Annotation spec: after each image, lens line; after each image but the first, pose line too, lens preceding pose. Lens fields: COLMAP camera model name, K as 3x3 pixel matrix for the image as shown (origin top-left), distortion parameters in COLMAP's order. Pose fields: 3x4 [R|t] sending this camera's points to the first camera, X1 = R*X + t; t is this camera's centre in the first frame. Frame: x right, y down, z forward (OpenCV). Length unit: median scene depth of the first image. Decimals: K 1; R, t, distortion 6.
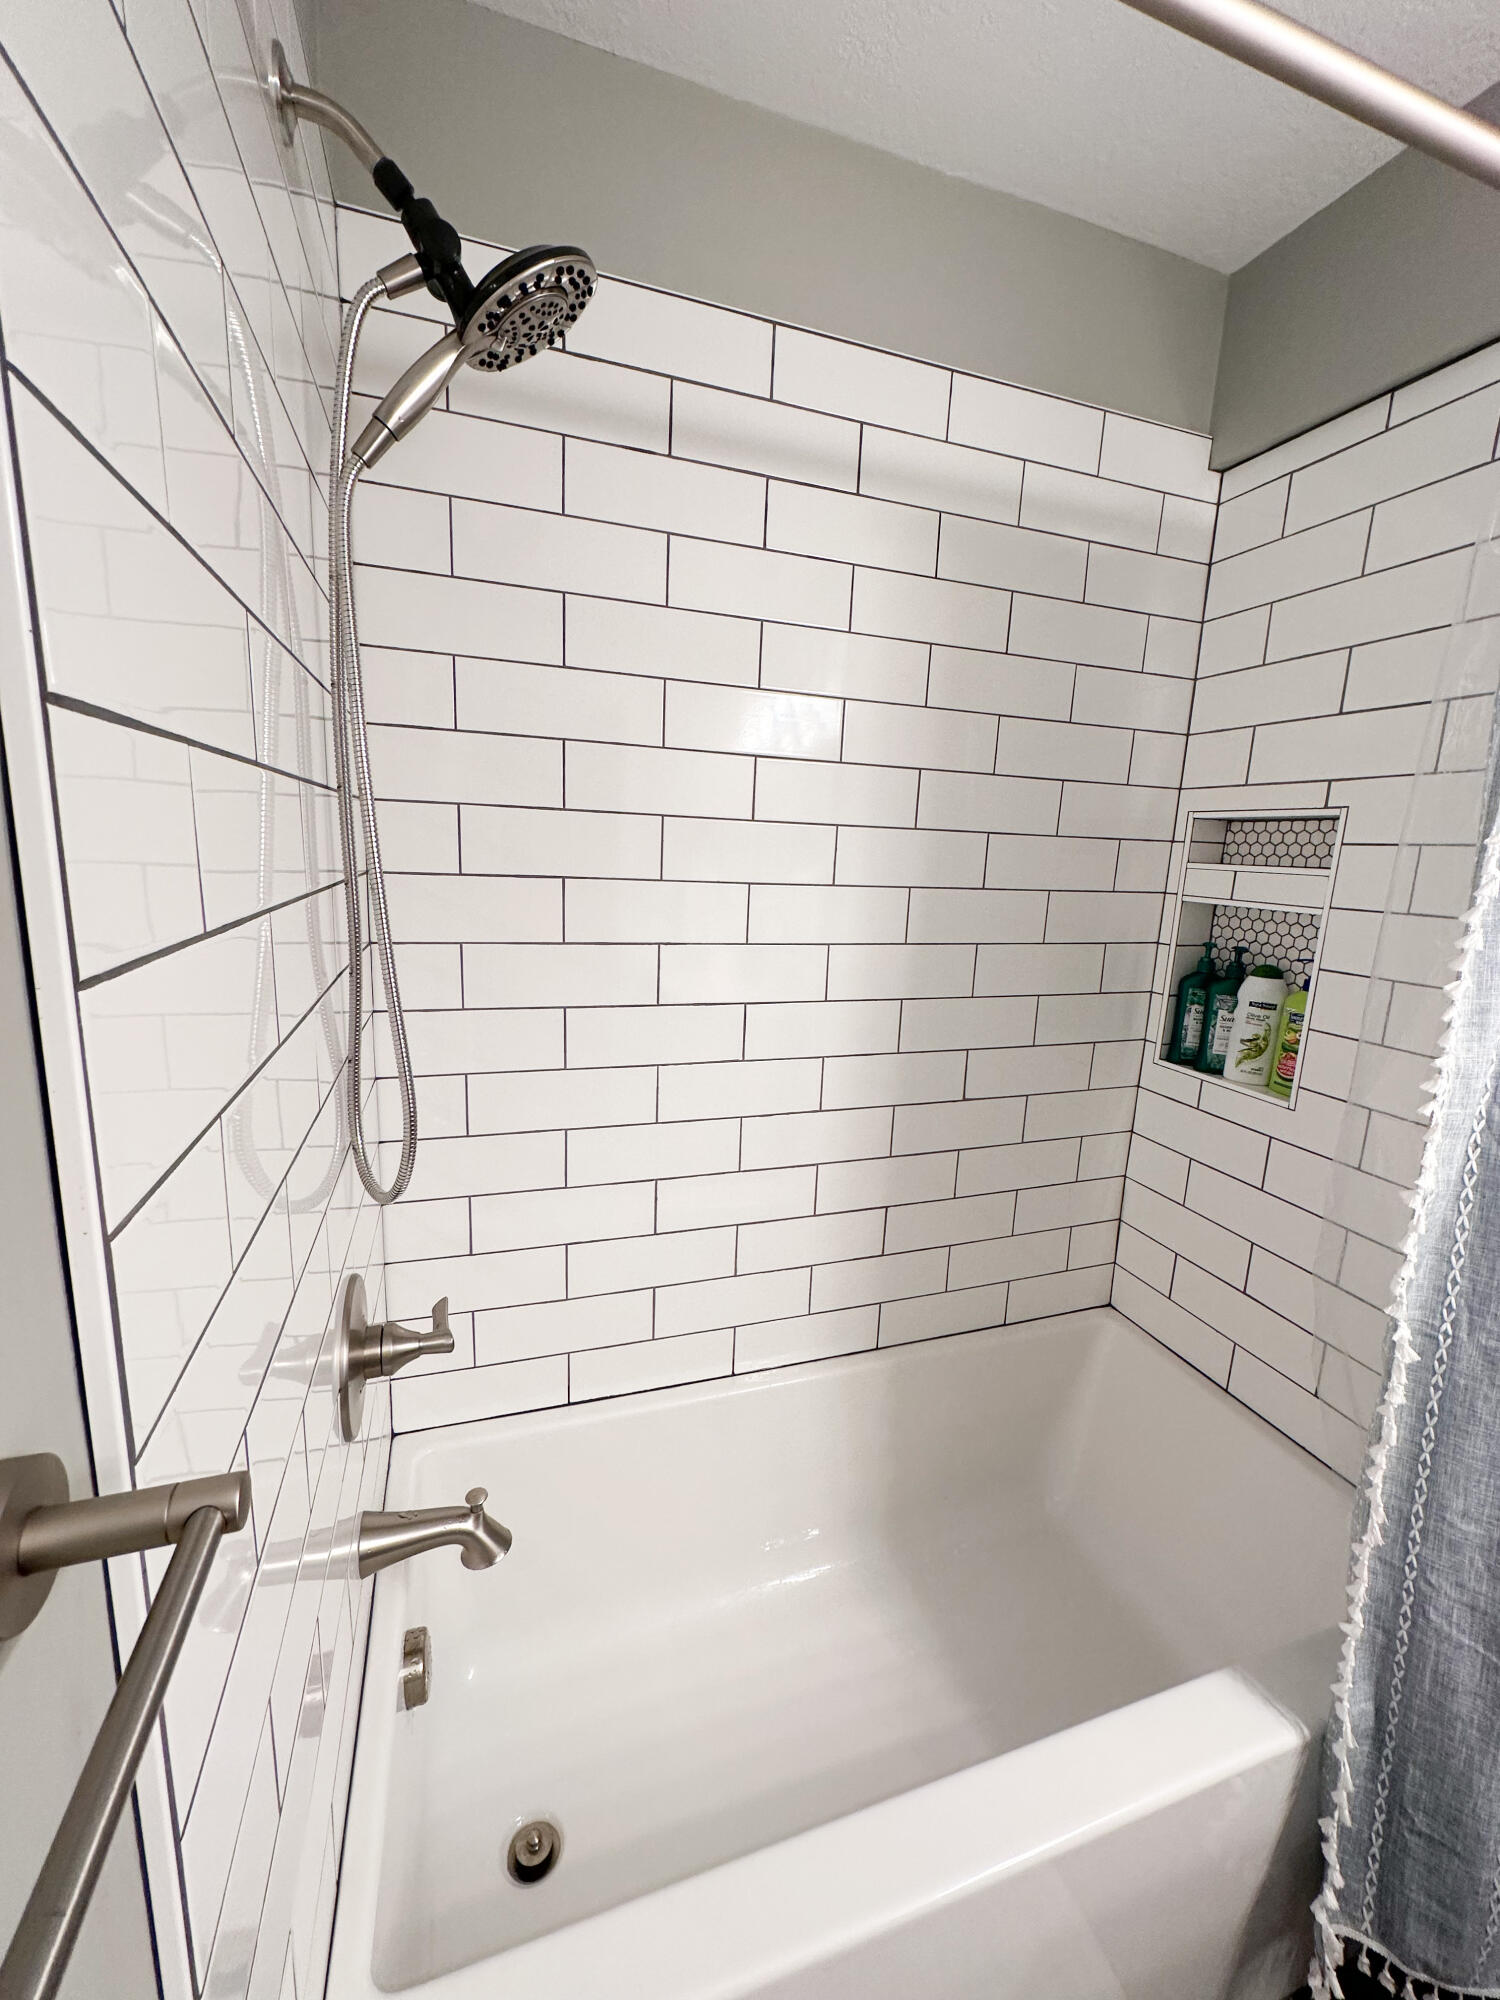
lens RADIAL K [[799.8, 0, 750.0], [0, 799.8, 1000.0], [0, 0, 1]] dist [0.000578, -0.000190]
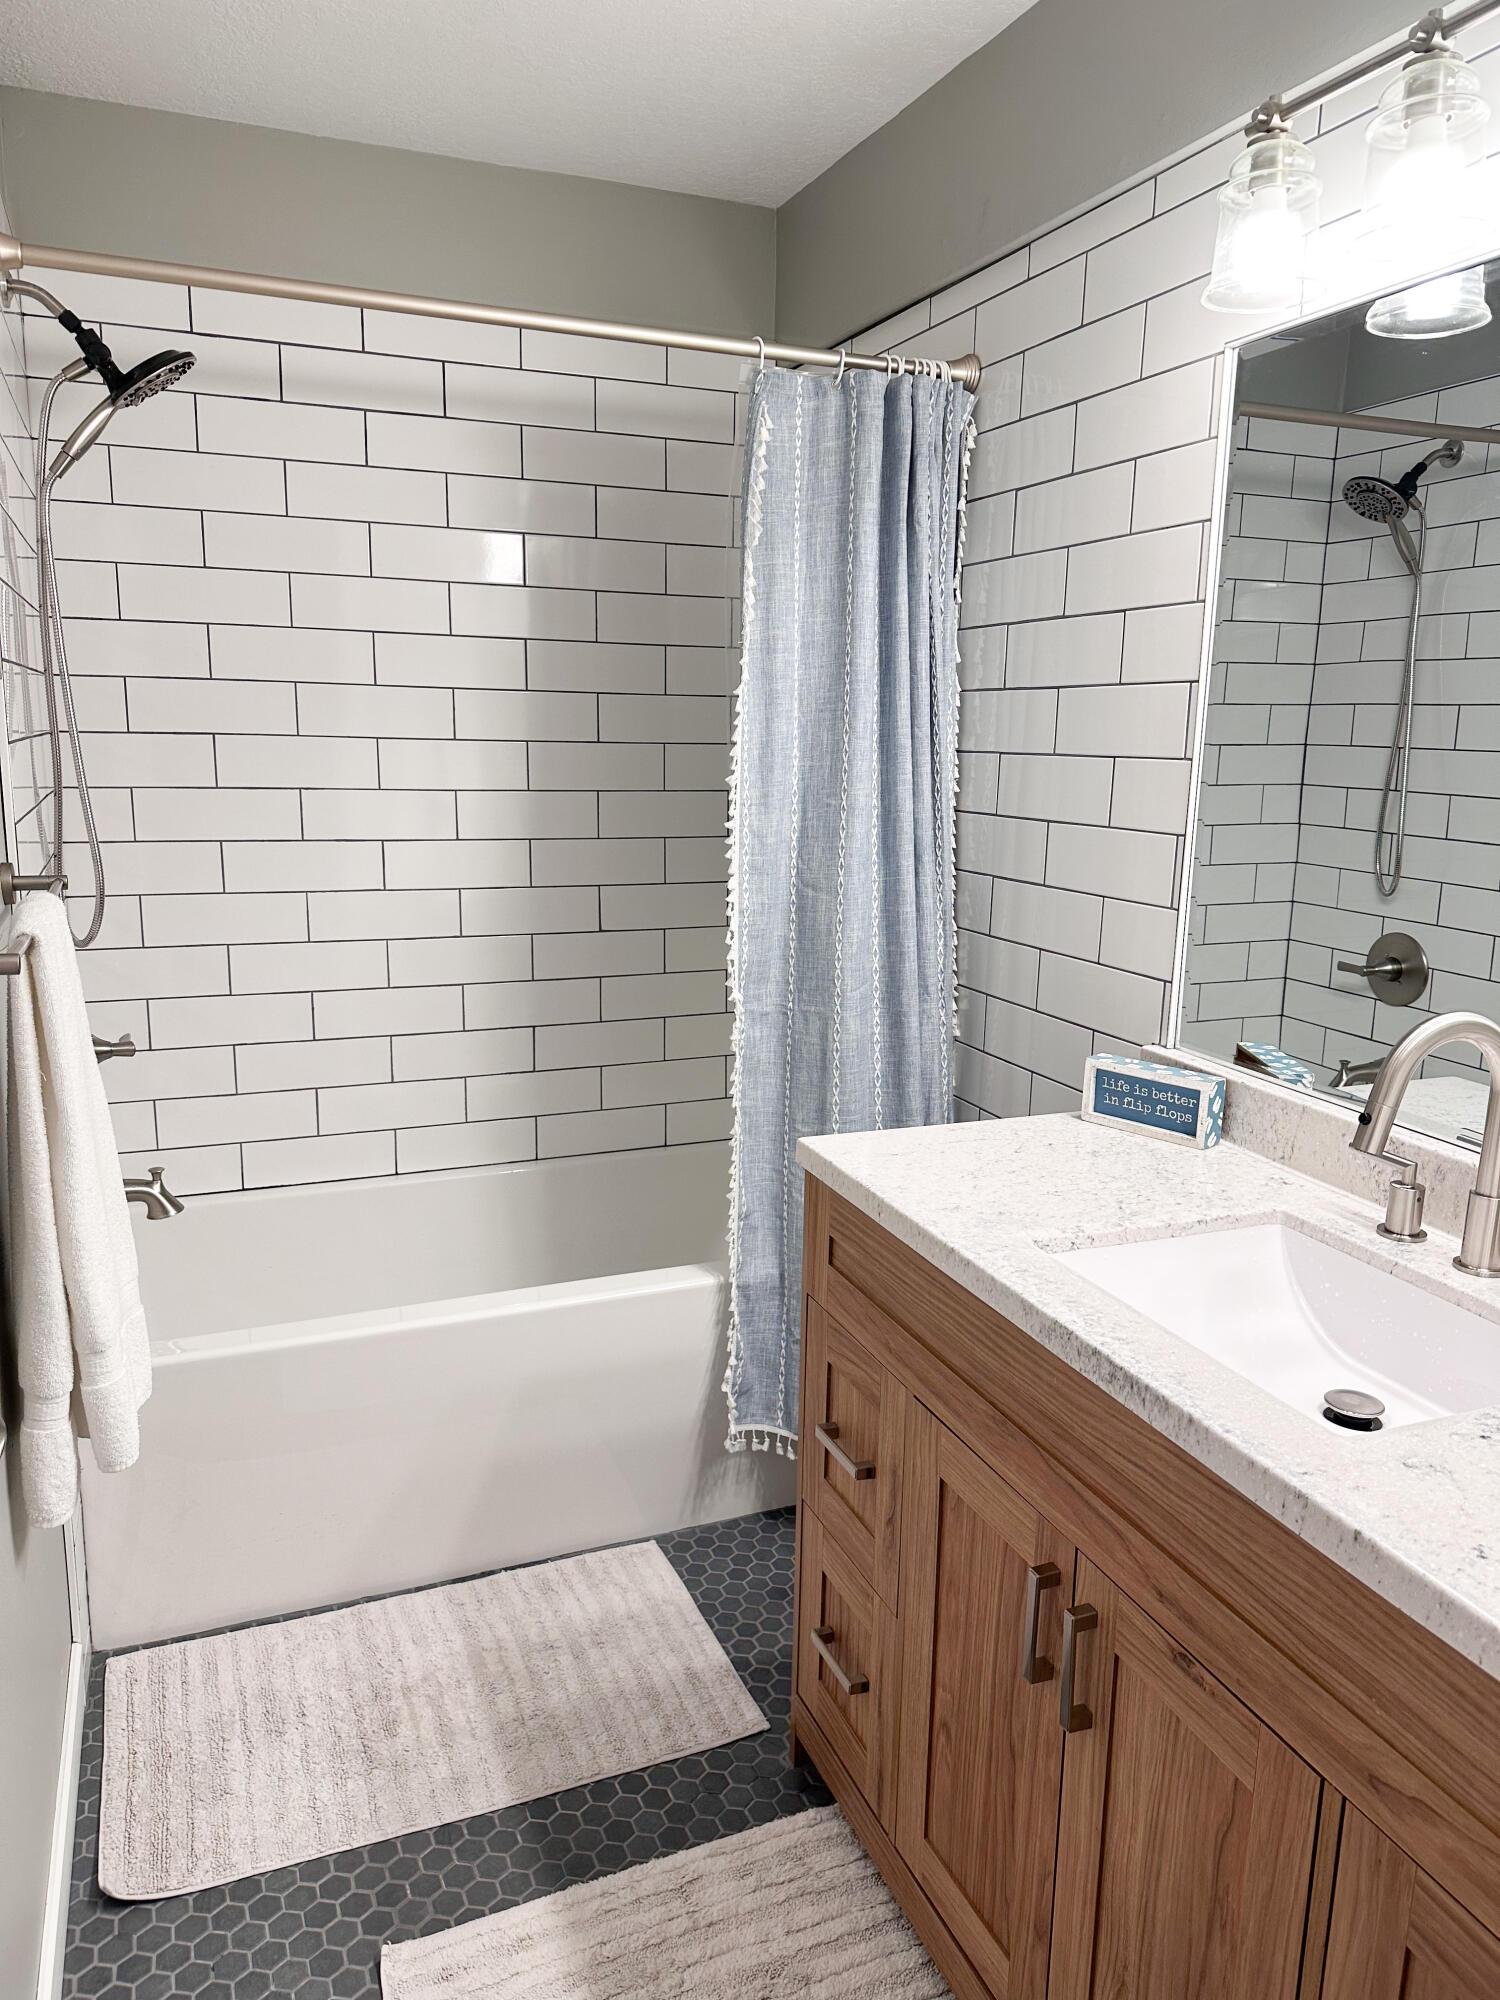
lens RADIAL K [[1417.4, 0, 743.0], [0, 1417.4, 1009.8], [0, 0, 1]] dist [0.092423, -0.125499]
pose [[0.998421, -0.034907, 0.044011, 0.498254], [0.034460, 0.999347, 0.010893, 0.293447], [-0.044362, -0.009360, 0.998972, -1.335487]]
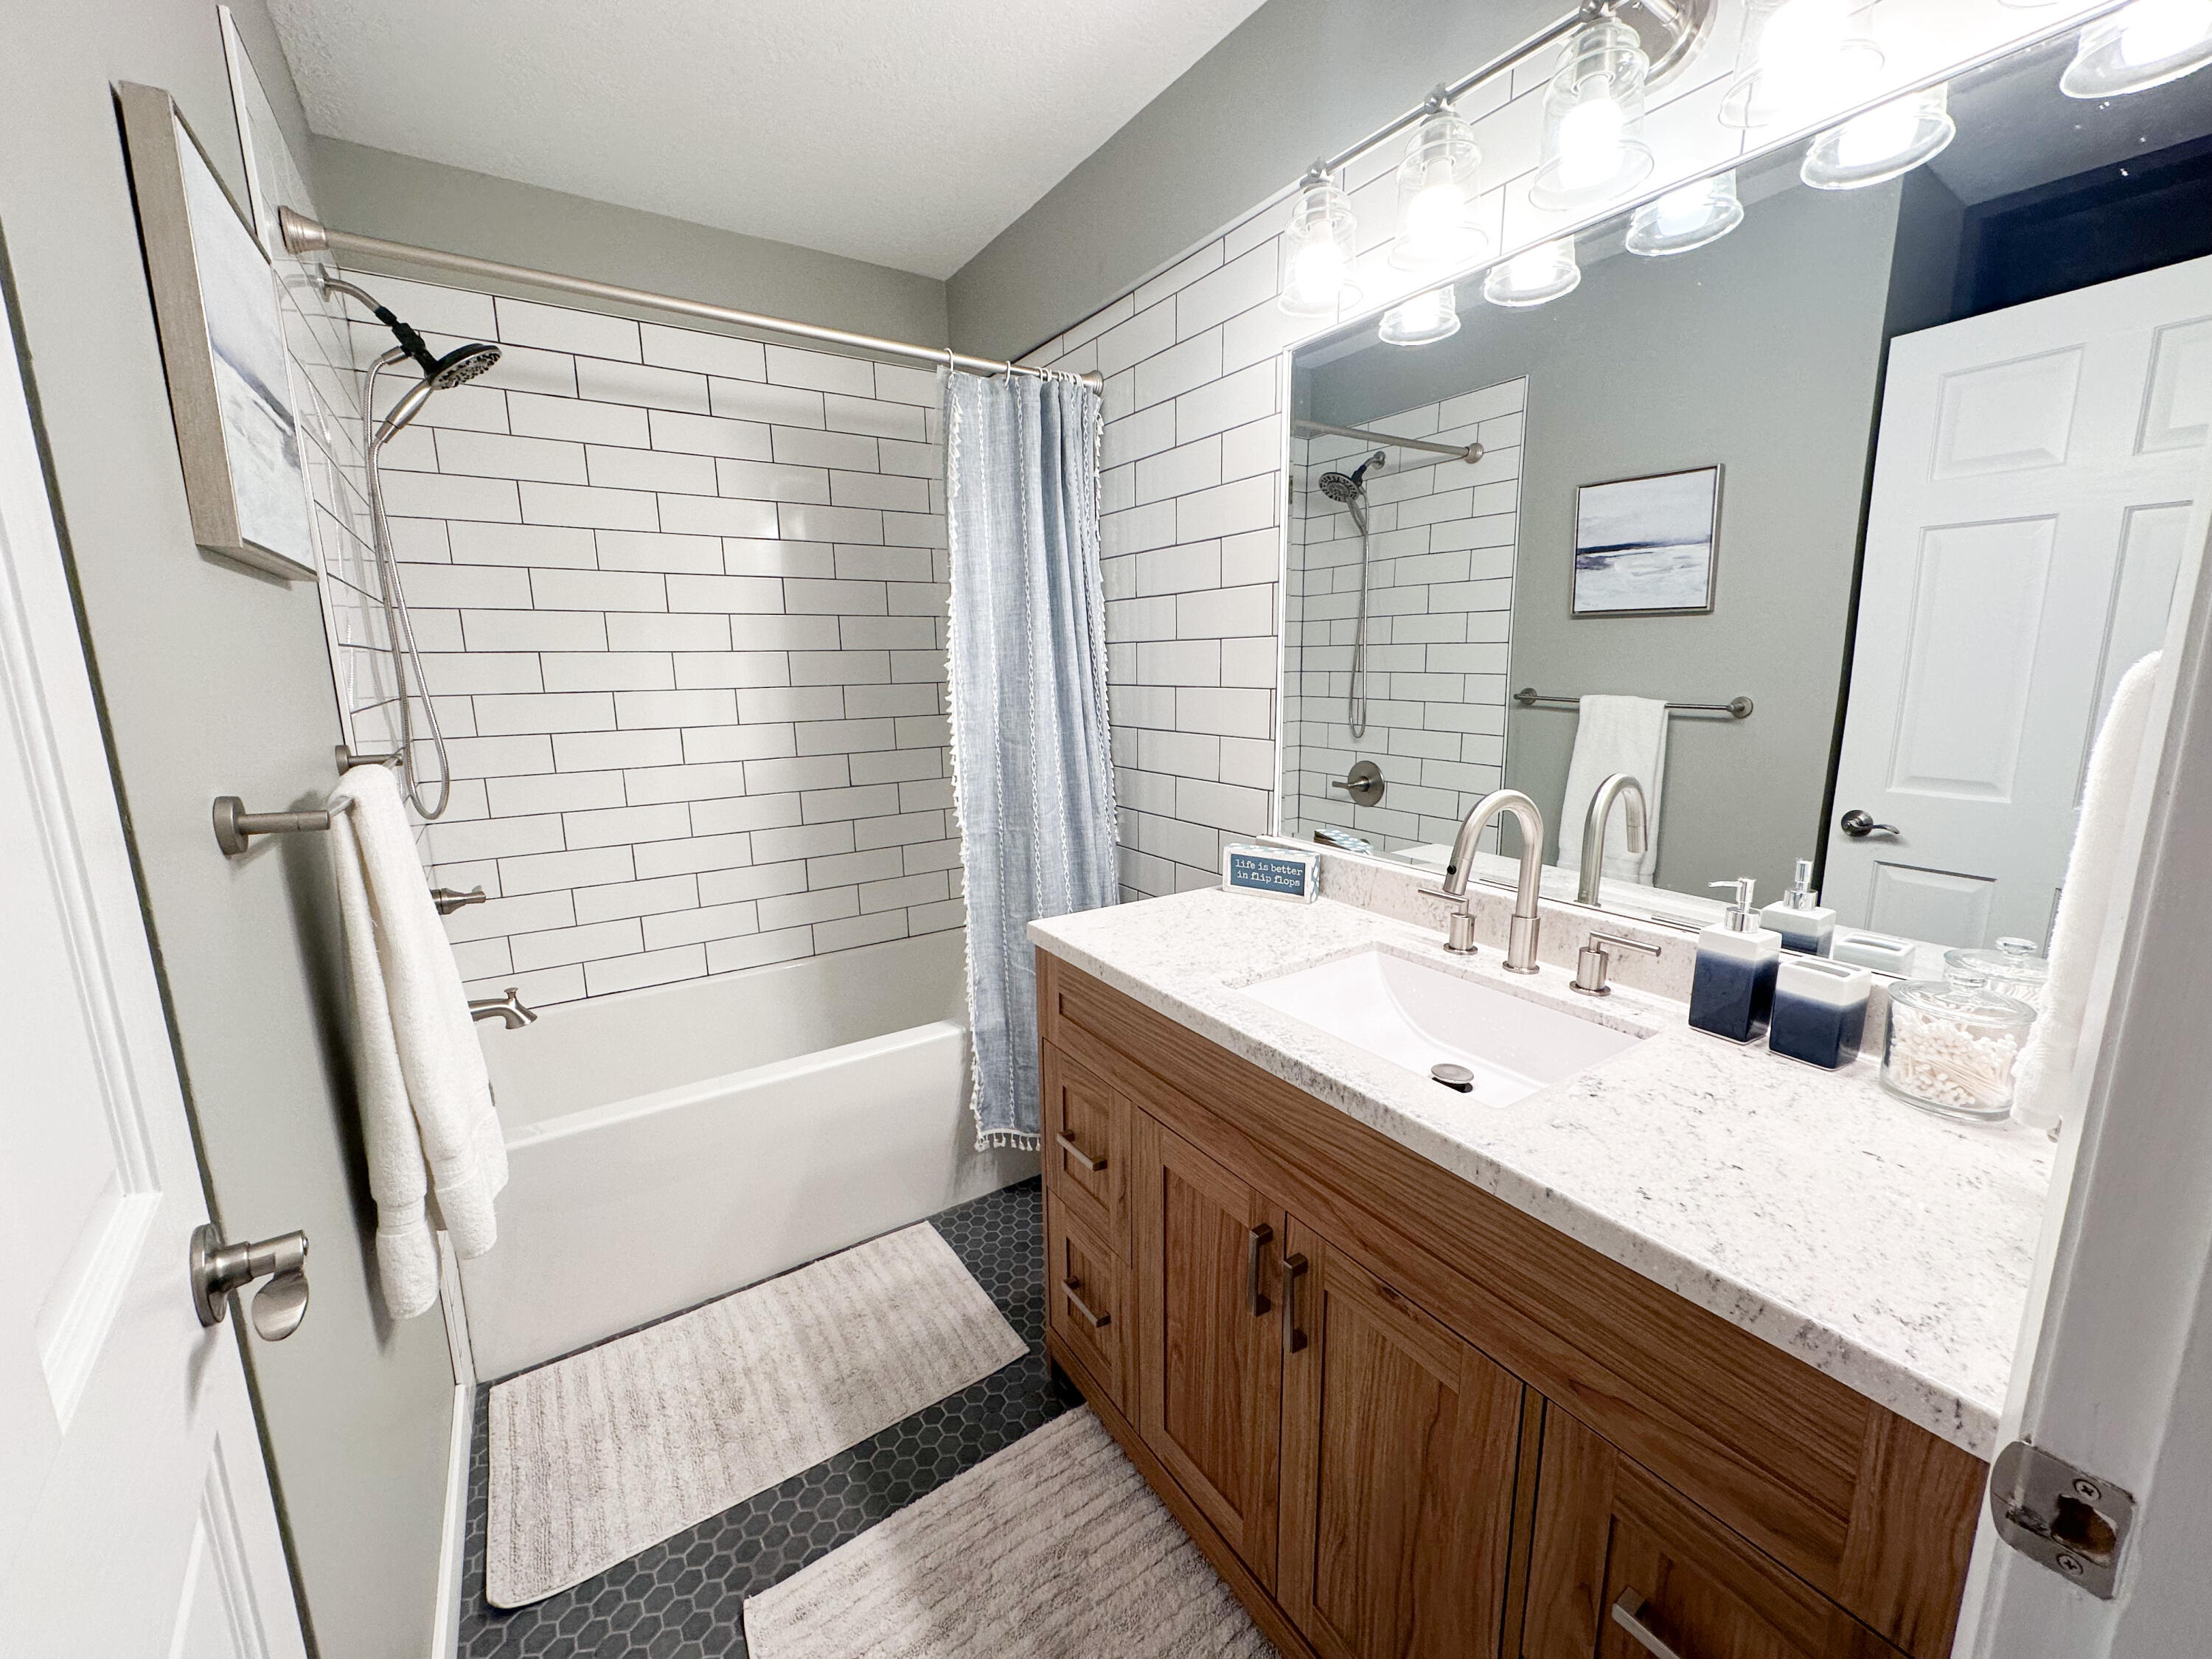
lens RADIAL K [[884.6, 0, 1106.0], [0, 884.6, 829.5], [0, 0, 1]] dist [0.000578, -0.000190]
pose [[0.966192, -0.101850, 0.236852, 0.438263], [0.101731, 0.994730, 0.012758, 0.314705], [-0.236903, 0.011769, 0.971462, -1.065887]]
